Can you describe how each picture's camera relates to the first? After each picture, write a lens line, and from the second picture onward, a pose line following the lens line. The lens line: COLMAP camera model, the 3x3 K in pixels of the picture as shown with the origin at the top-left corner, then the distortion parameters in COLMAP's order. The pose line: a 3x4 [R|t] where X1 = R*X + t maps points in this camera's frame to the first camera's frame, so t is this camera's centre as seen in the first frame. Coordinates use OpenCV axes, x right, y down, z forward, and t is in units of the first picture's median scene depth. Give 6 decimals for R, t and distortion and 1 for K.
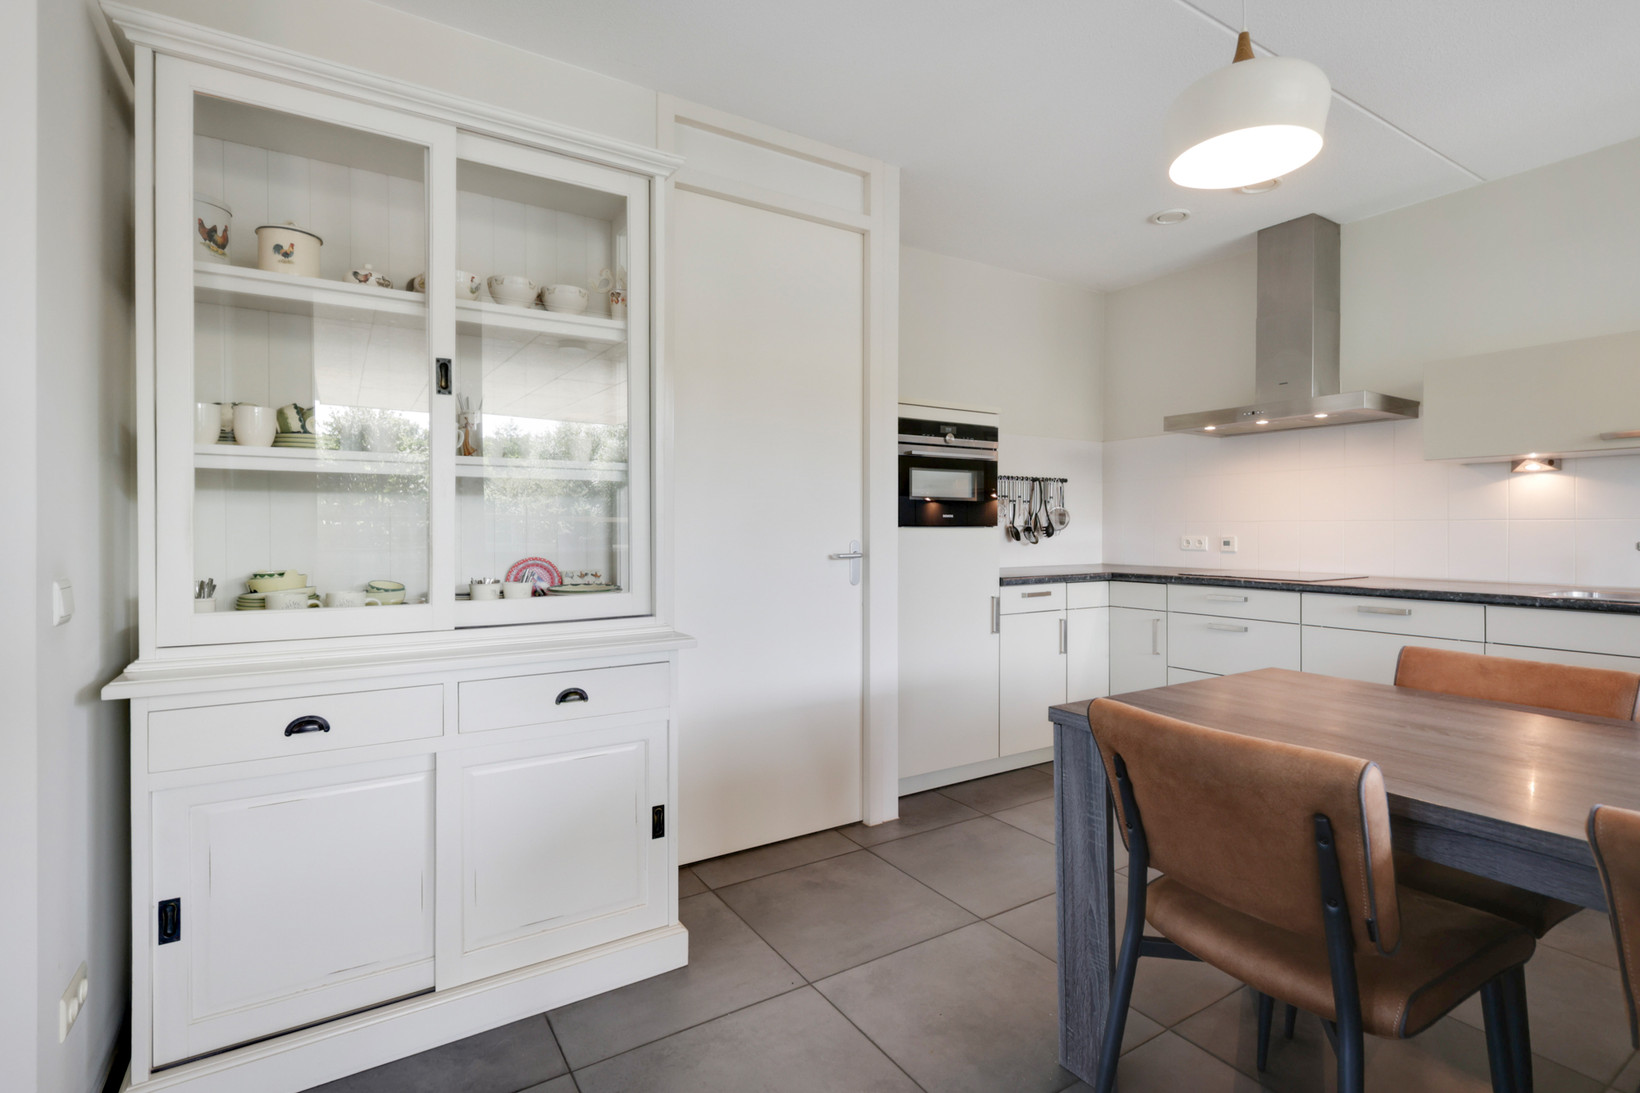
lens RADIAL K [[781.1, 0, 806.7], [0, 781.1, 536.4], [0, 0, 1]] dist [0.004681, -0.001755]
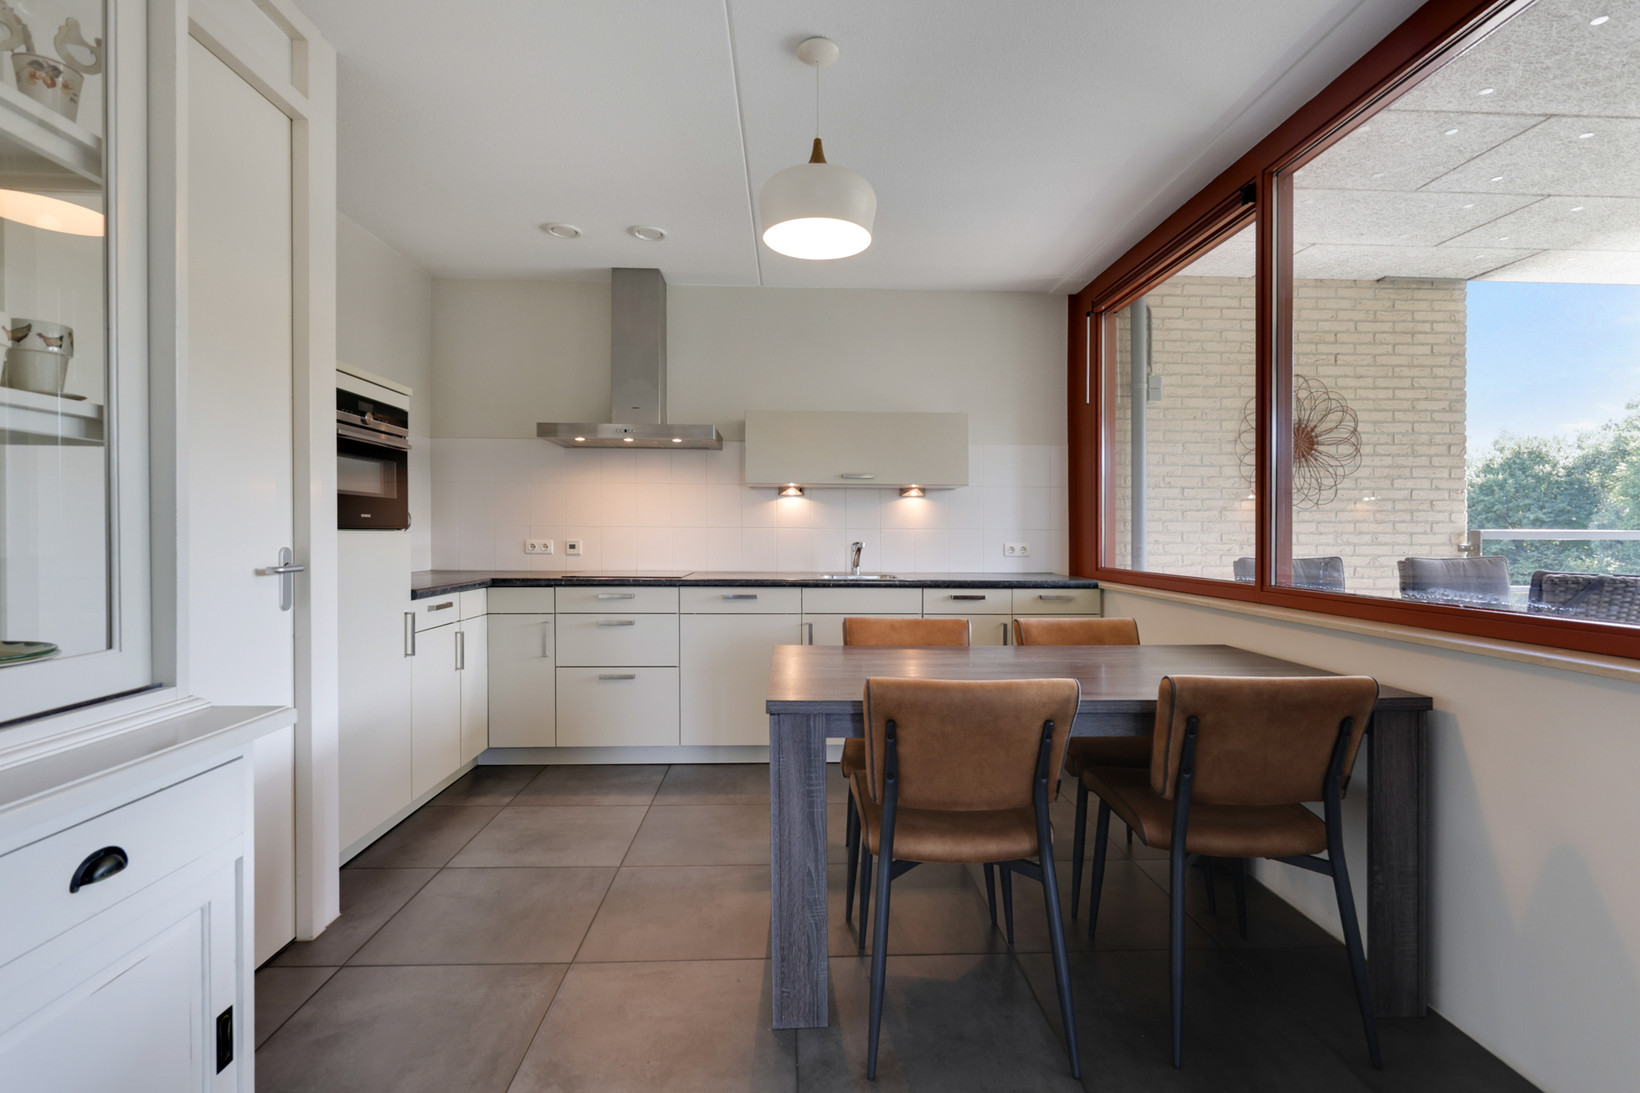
lens RADIAL K [[781.1, 0, 835.3], [0, 781.1, 544.4], [0, 0, 1]] dist [0.004681, -0.001755]
pose [[0.487858, -0.007384, 0.872892, -0.305861], [0.003069, 0.999973, 0.006743, -0.000868], [-0.872917, -0.000611, 0.487867, 0.213178]]
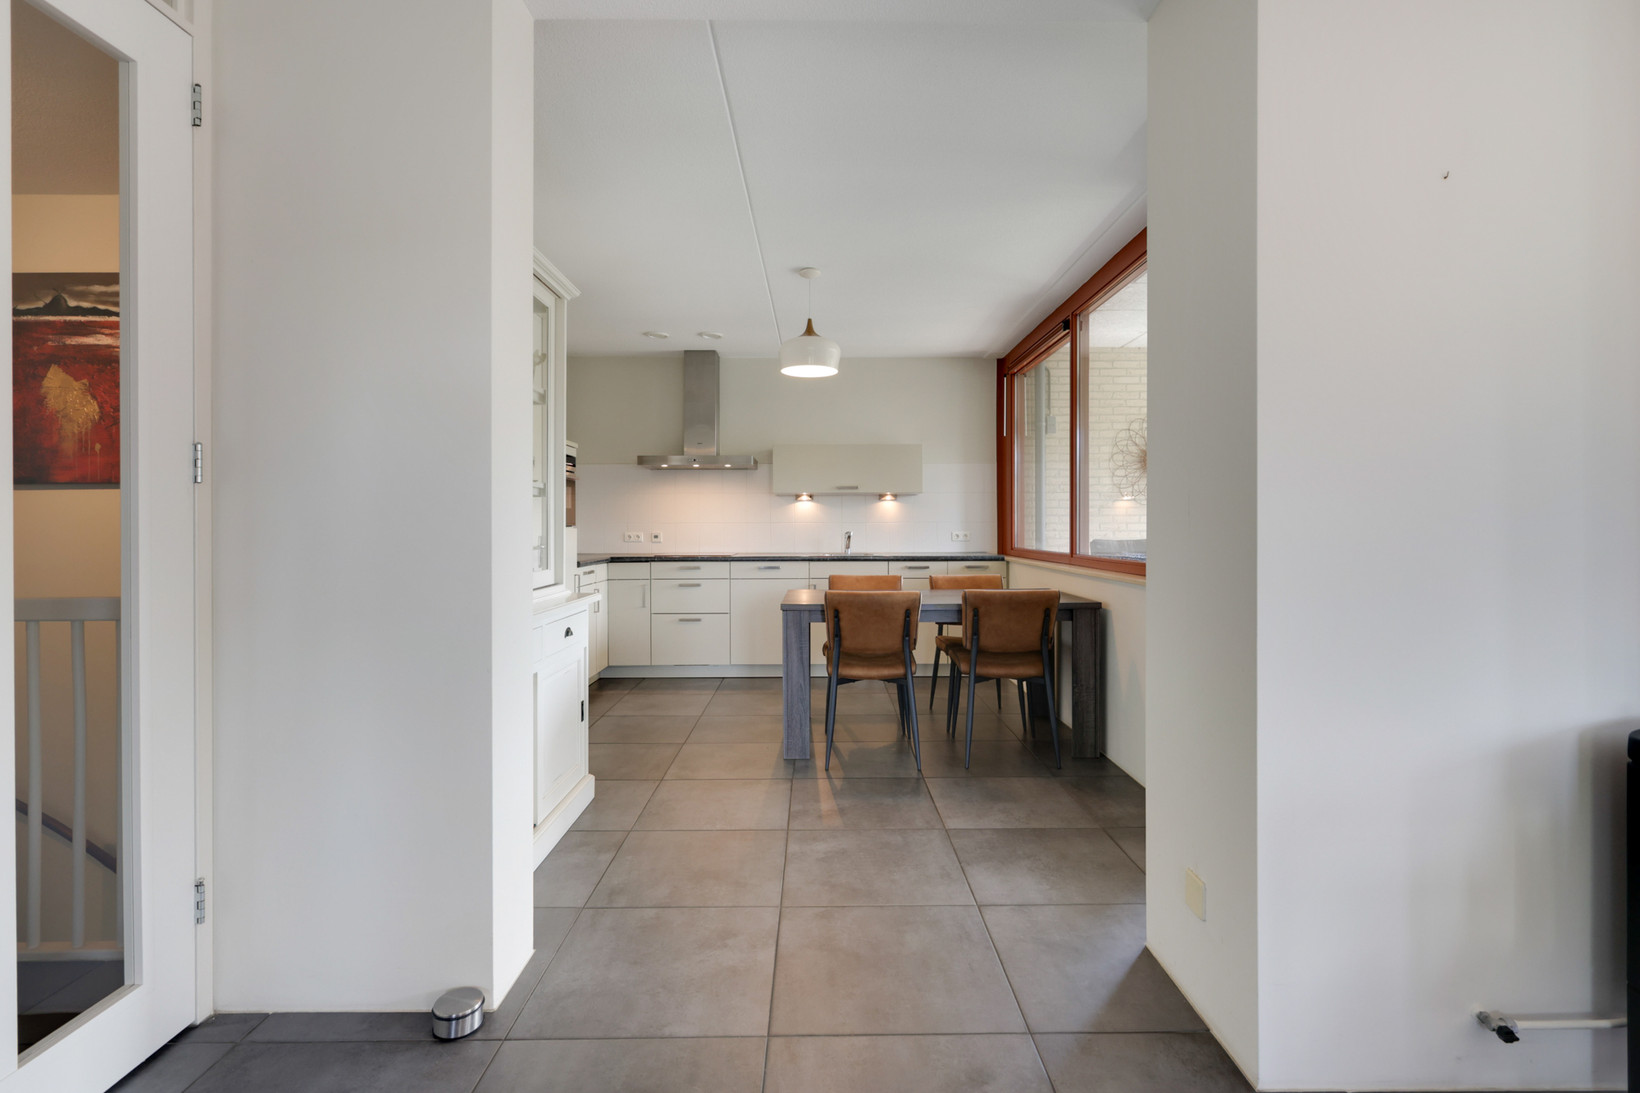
lens RADIAL K [[781.1, 0, 841.9], [0, 781.1, 515.9], [0, 0, 1]] dist [0.004681, -0.001755]
pose [[0.513431, 0.011513, 0.858054, -0.844985], [0.010855, 0.999743, -0.019910, 0.003553], [-0.858062, 0.019536, 0.513174, -0.181988]]
